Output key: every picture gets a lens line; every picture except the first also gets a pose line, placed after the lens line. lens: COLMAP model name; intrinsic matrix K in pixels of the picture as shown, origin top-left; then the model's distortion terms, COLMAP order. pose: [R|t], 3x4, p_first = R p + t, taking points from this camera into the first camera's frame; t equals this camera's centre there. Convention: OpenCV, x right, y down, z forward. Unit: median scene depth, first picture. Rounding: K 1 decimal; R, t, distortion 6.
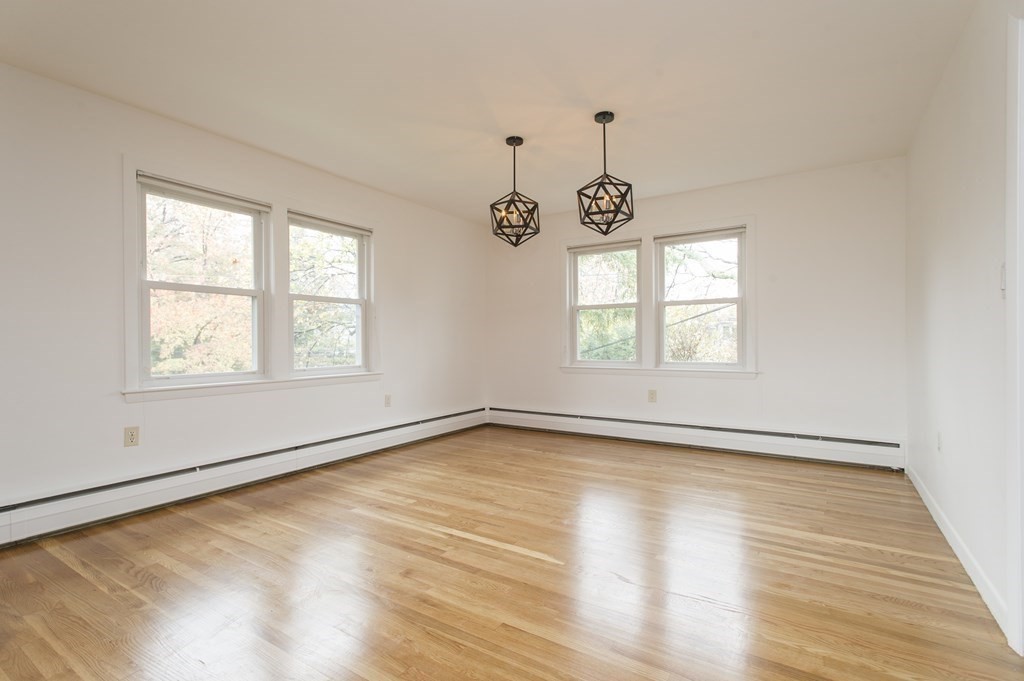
lens RADIAL K [[476.4, 0, 510.1], [0, 476.4, 341.2], [0, 0, 1]] dist [-0.001575, -0.000087]
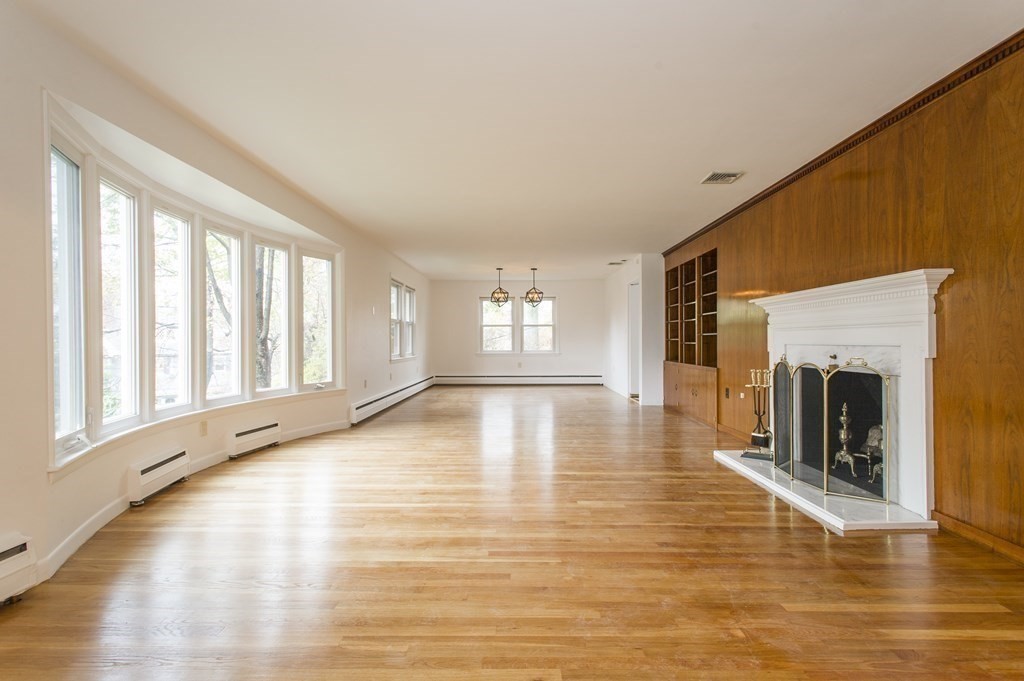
lens RADIAL K [[476.4, 0, 513.6], [0, 476.4, 341.4], [0, 0, 1]] dist [-0.001575, -0.000087]
pose [[0.852389, 0.002313, 0.522902, -1.010695], [-0.002706, 0.999996, -0.000012, -0.001154], [-0.522900, -0.001405, 0.852393, -1.038057]]
